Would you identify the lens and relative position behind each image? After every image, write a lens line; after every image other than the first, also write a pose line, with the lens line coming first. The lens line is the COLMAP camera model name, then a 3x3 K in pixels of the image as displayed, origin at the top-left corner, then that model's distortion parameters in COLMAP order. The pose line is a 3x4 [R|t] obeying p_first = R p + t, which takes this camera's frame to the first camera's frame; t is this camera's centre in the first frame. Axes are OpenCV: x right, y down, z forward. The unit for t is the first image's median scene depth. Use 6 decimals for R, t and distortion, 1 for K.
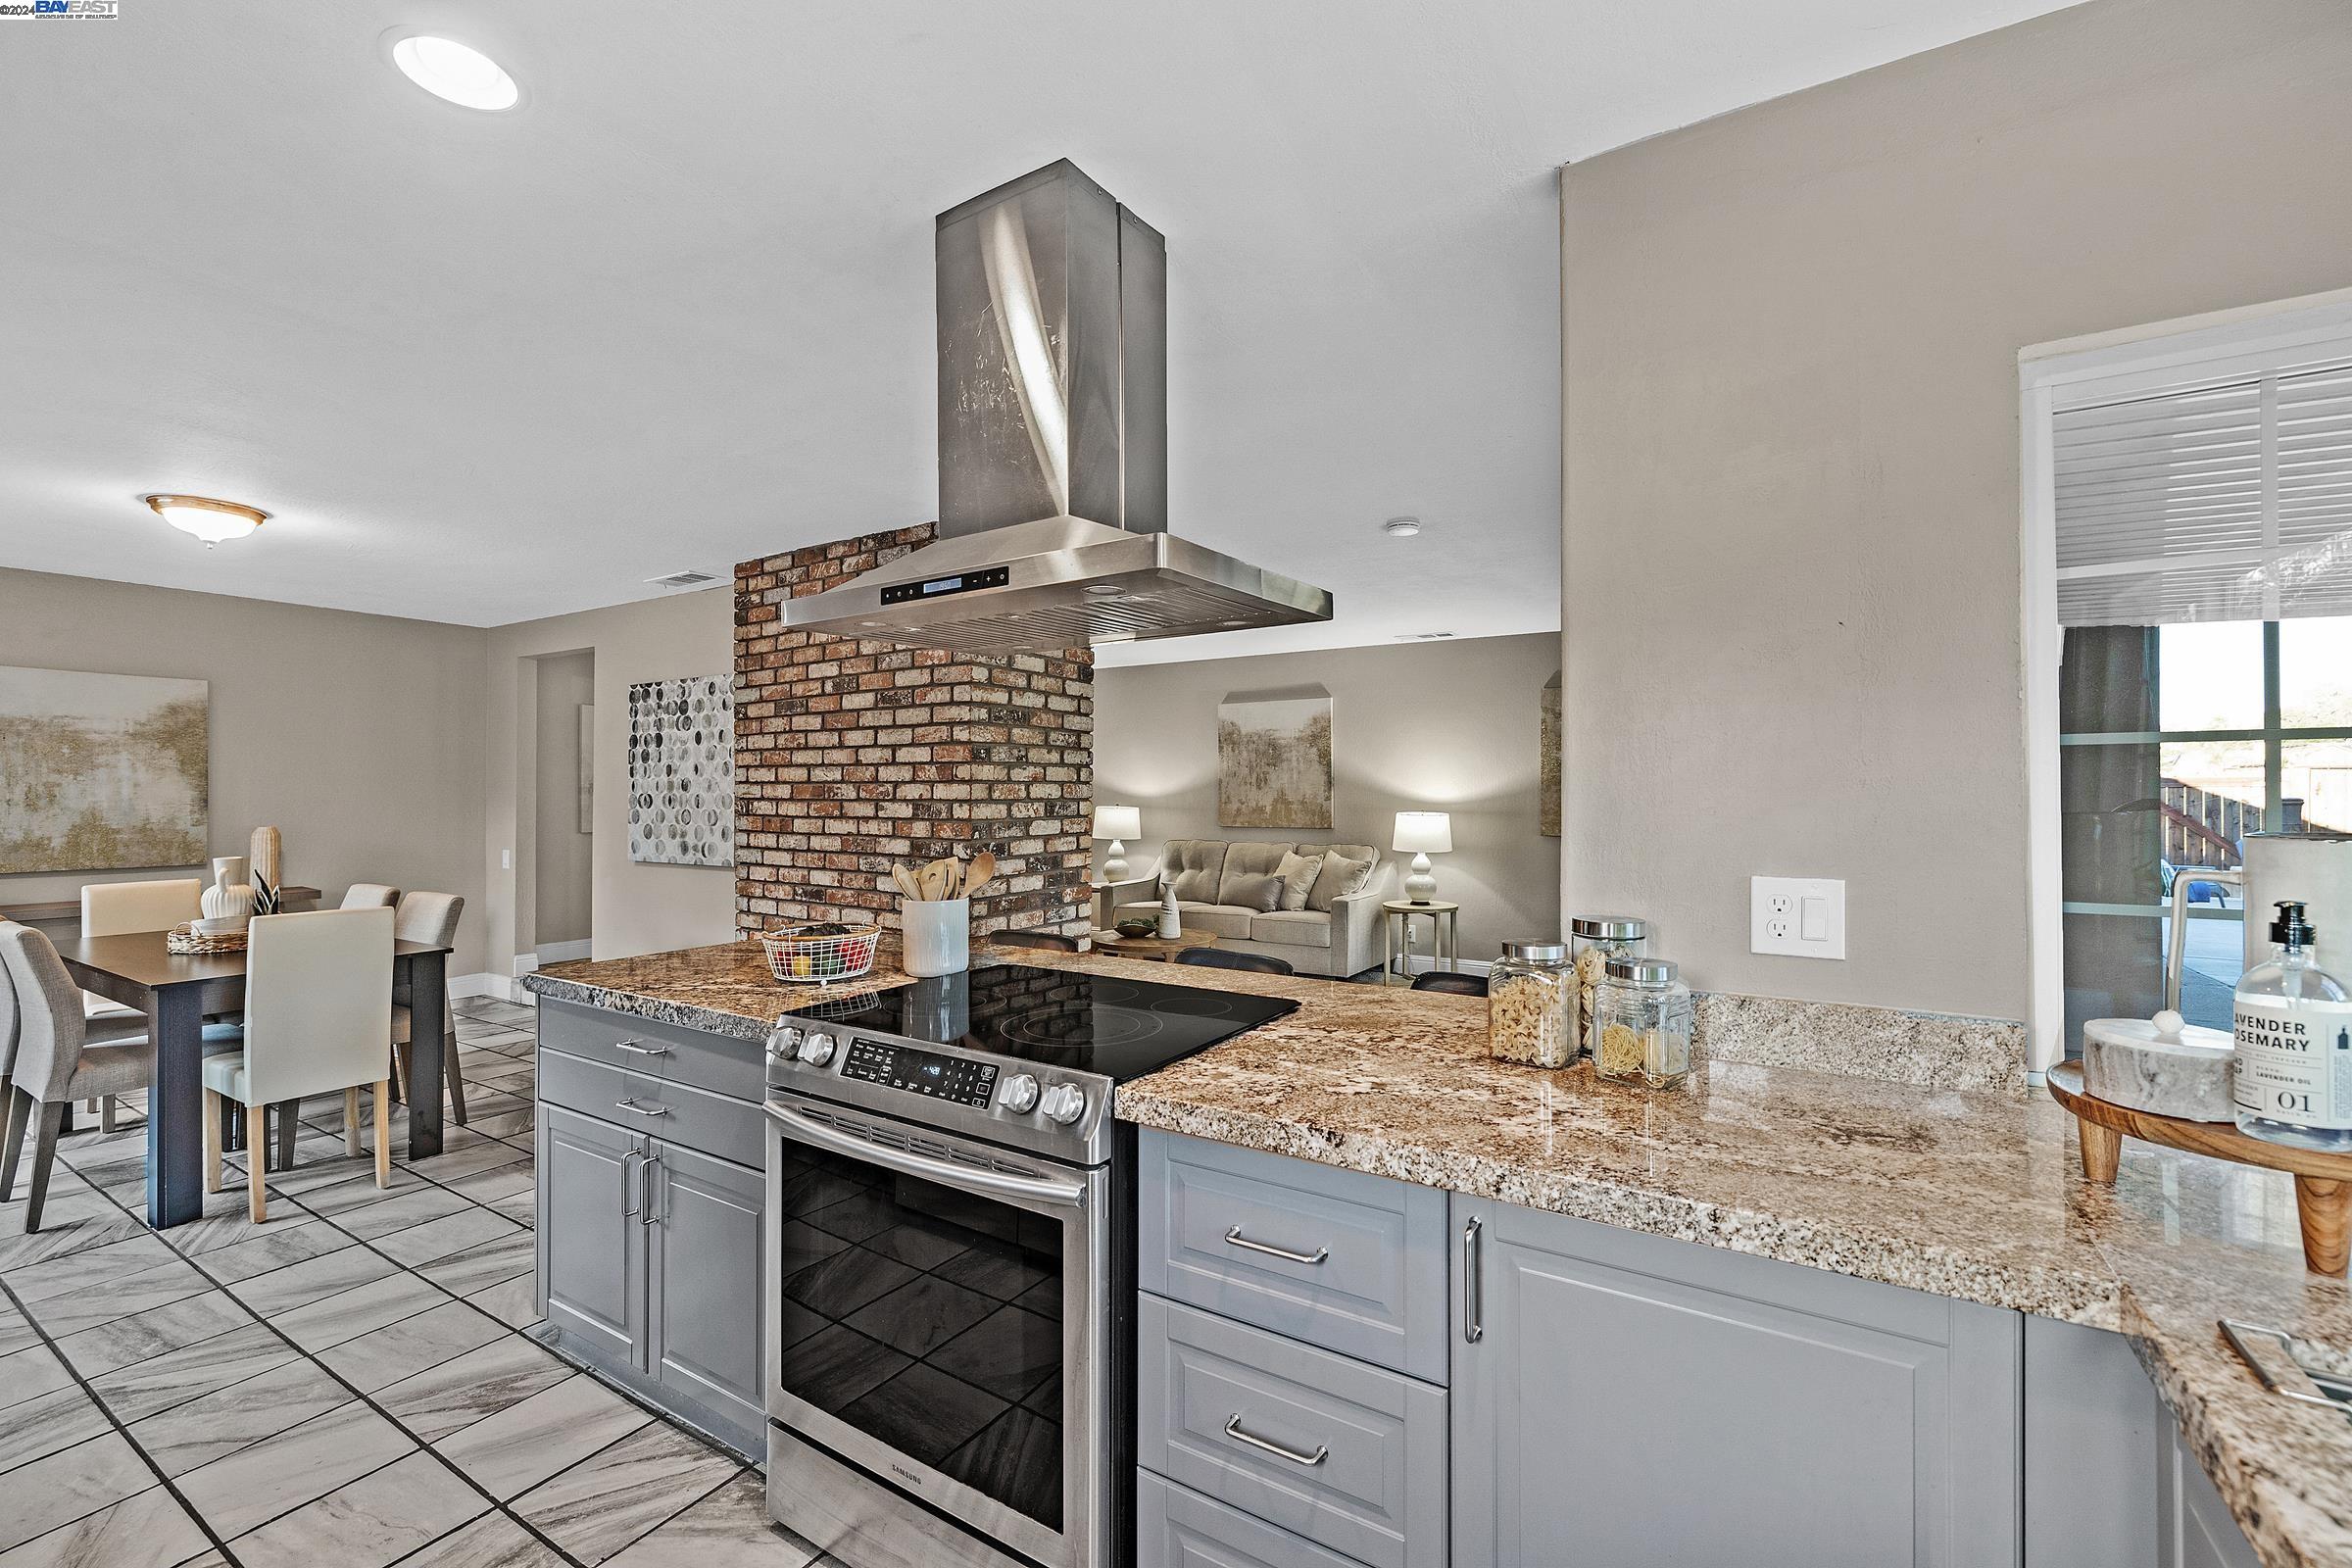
lens RADIAL K [[984.7, 0, 1178.2], [0, 984.7, 786.6], [0, 0, 1]] dist [0.001617, -0.000334]
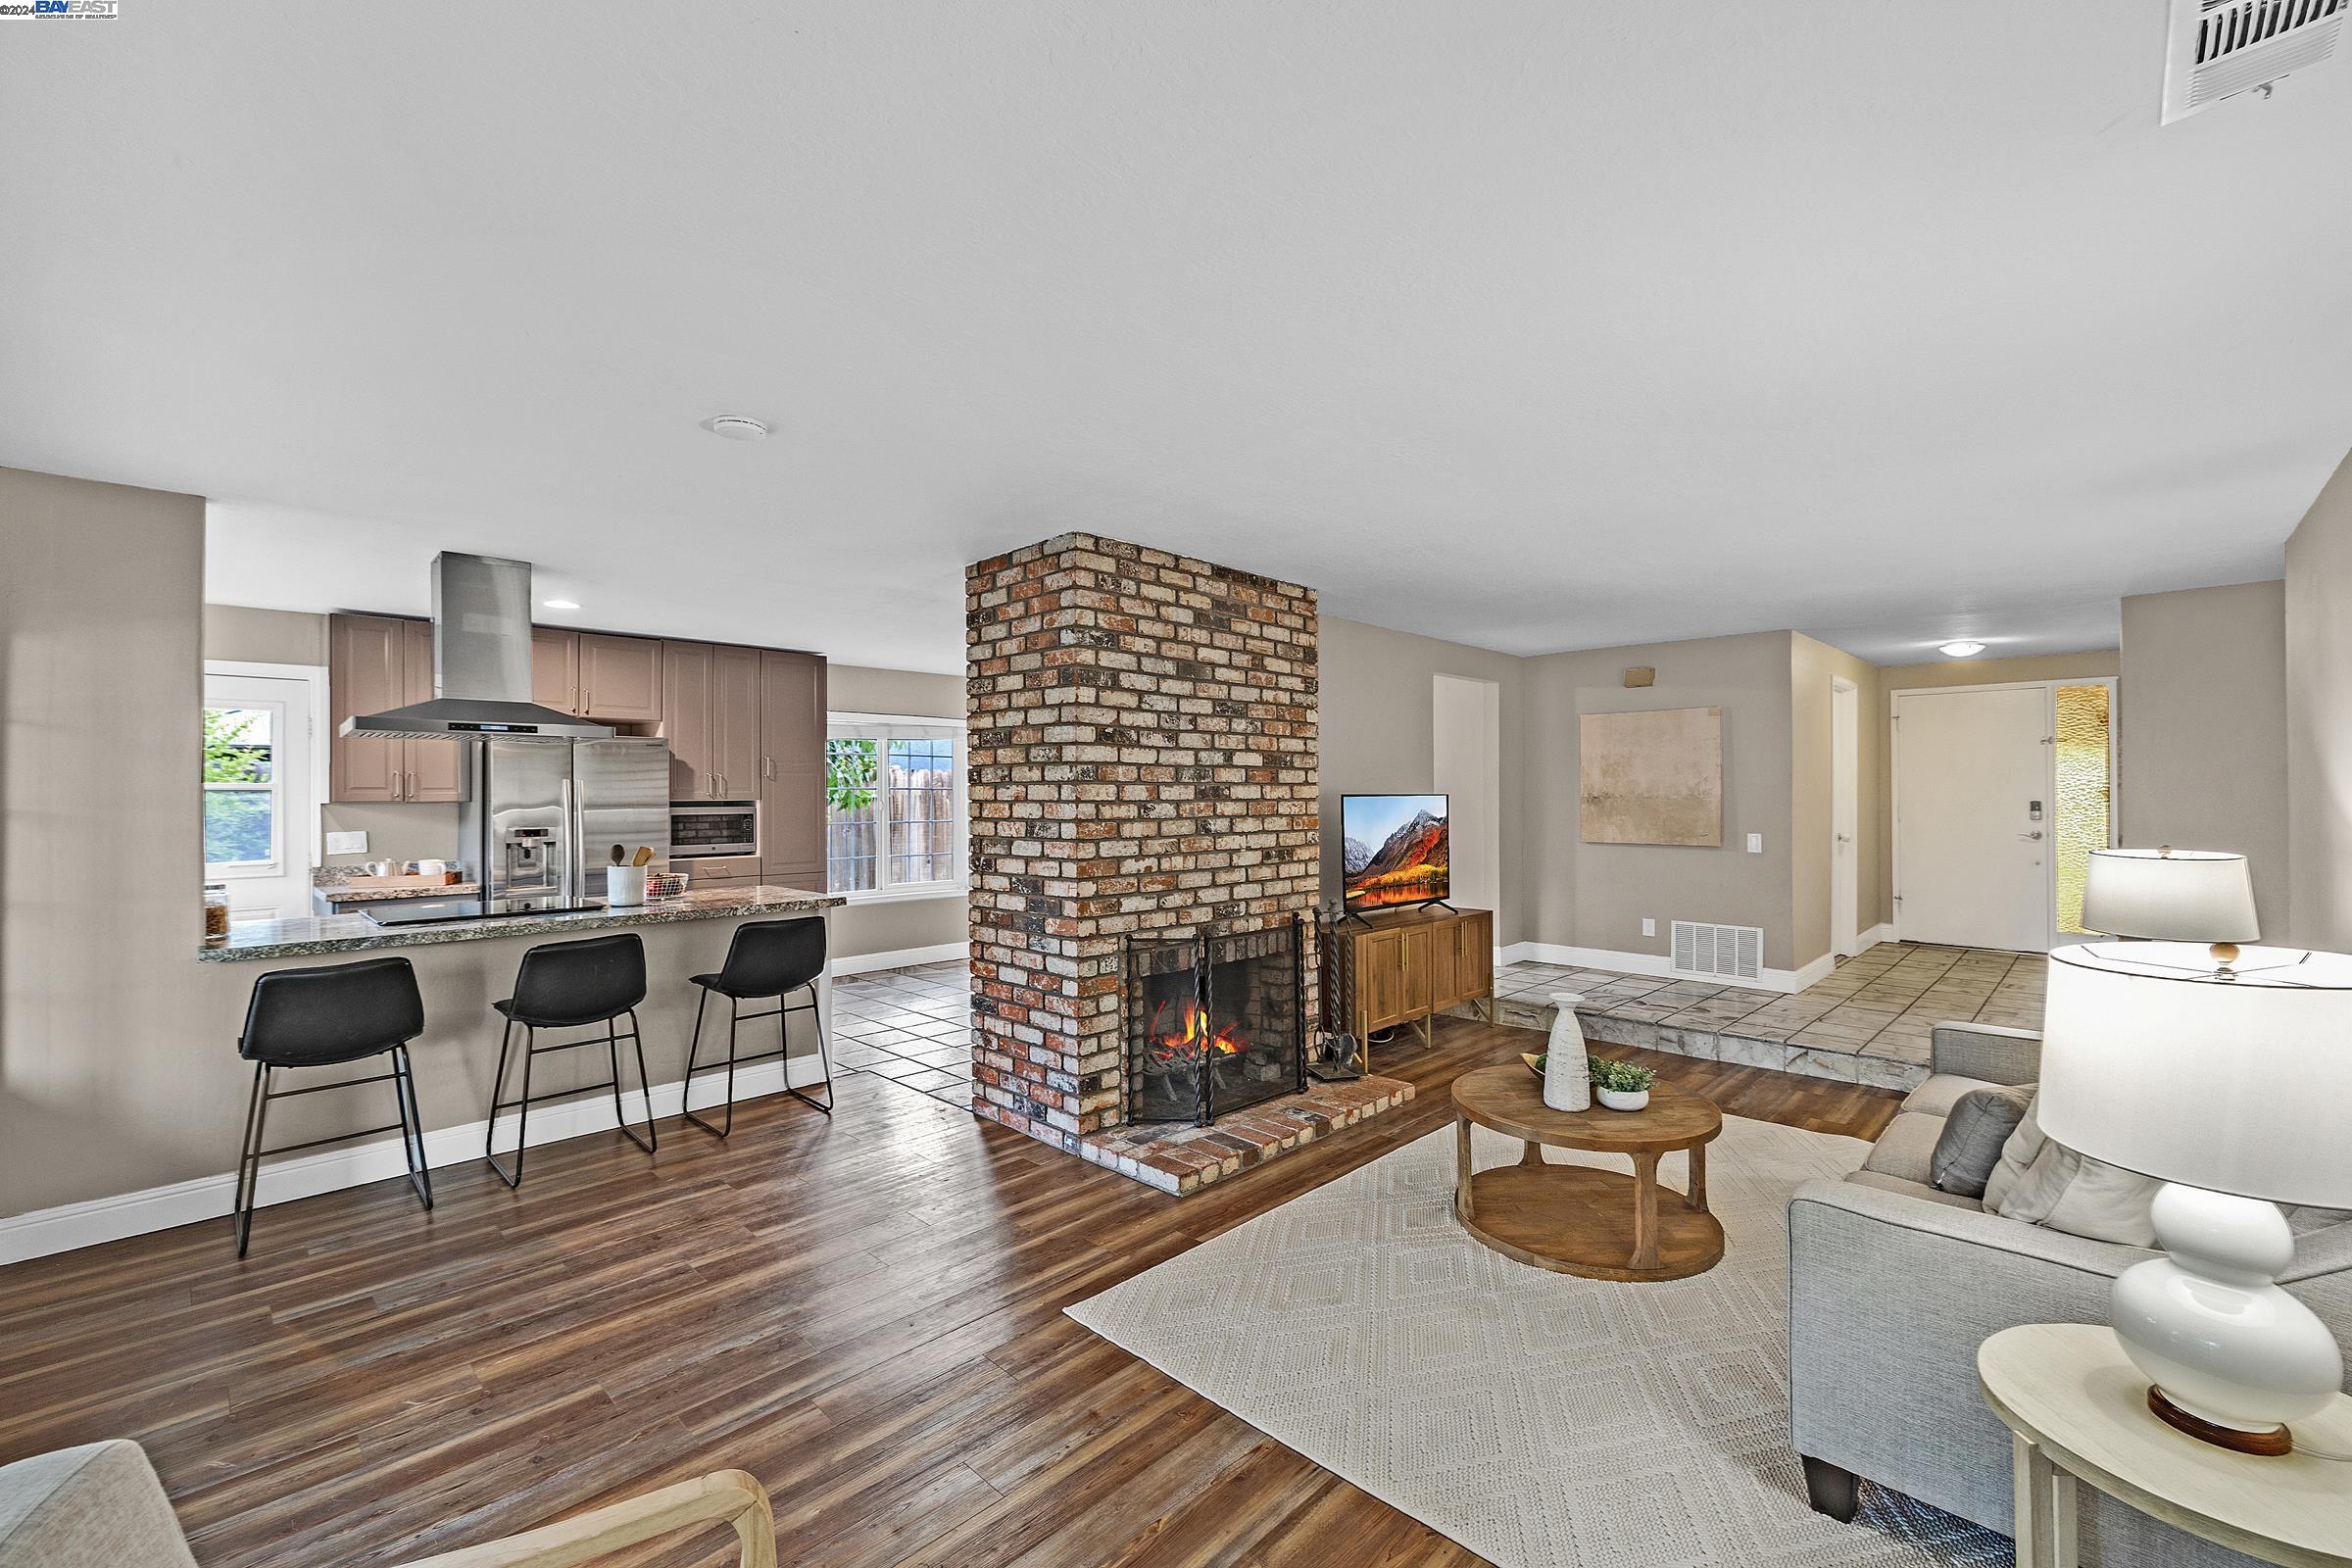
lens RADIAL K [[977.0, 0, 1166.1], [0, 977.0, 788.9], [0, 0, 1]] dist [0.001363, 0.000035]
pose [[-0.221521, -0.001351, -0.975155, 0.761527], [0.006881, 0.999972, -0.002949, -0.012881], [0.975131, -0.007364, -0.221506, 1.338552]]
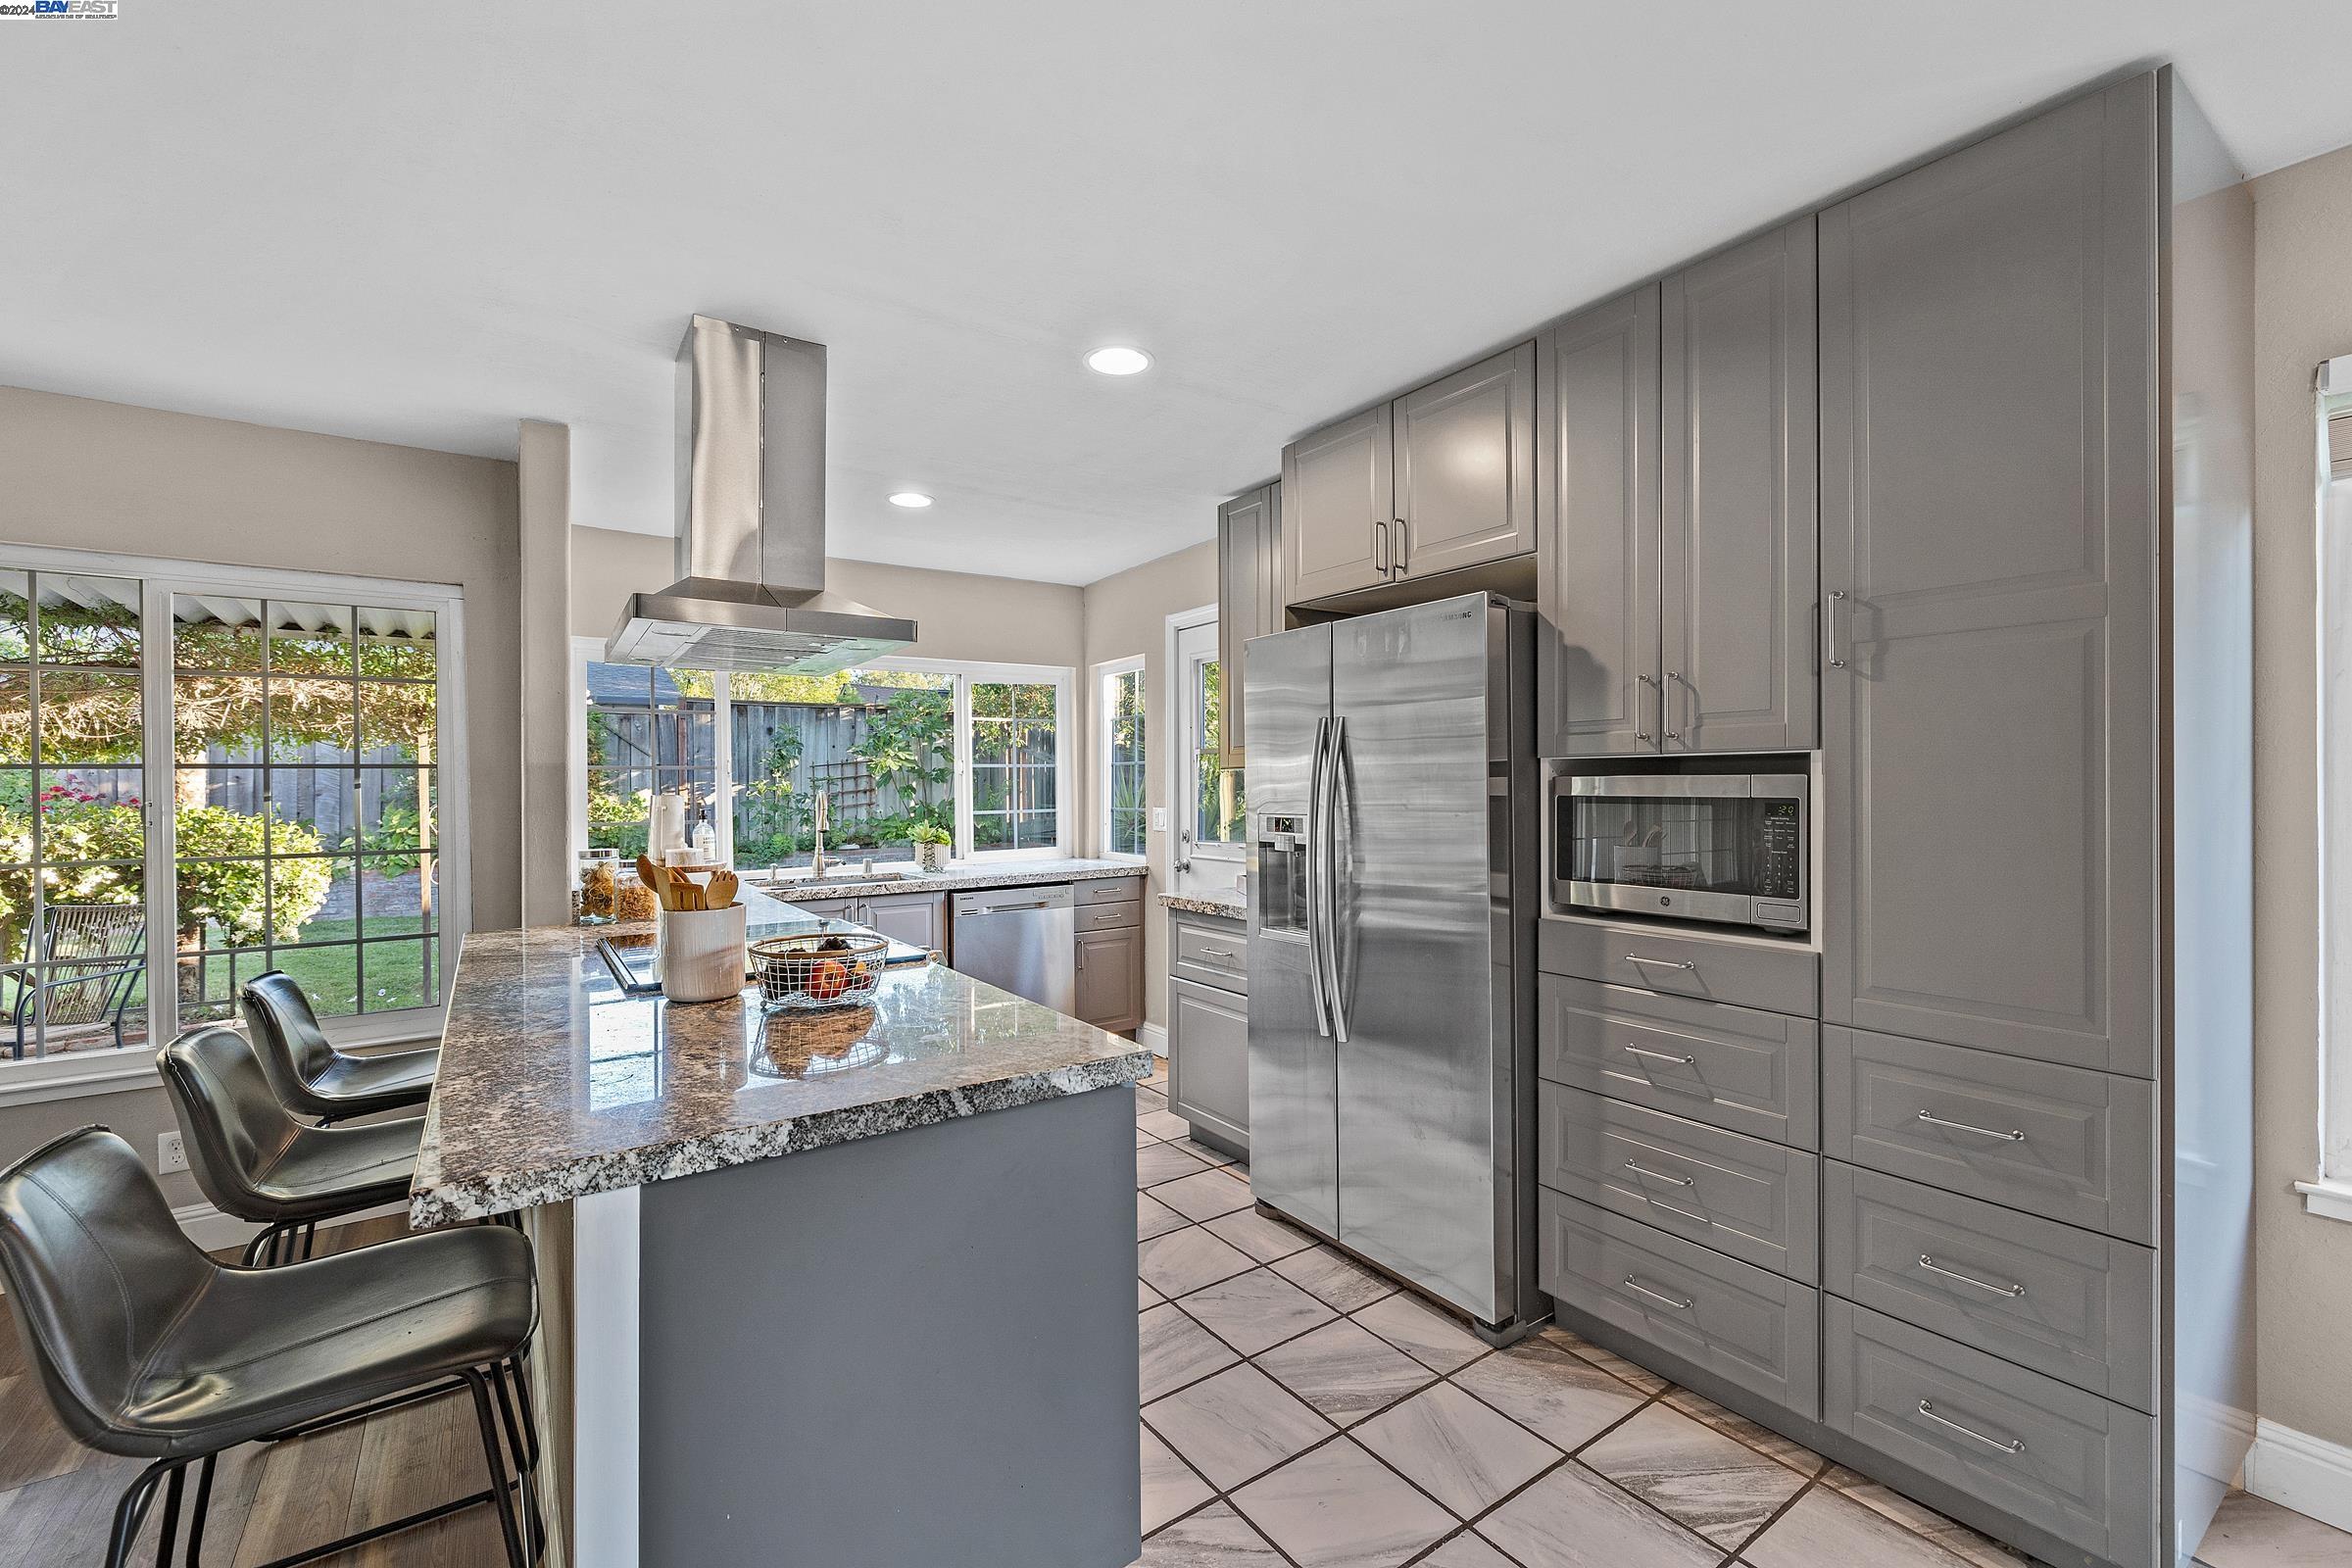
lens RADIAL K [[984.7, 0, 1170.7], [0, 984.7, 790.6], [0, 0, 1]] dist [0.001617, -0.000334]
pose [[-0.917181, 0.006622, 0.398417, -0.512910], [0.009780, 0.999935, 0.005894, 0.008618], [-0.398352, 0.009302, -0.917186, 0.876677]]
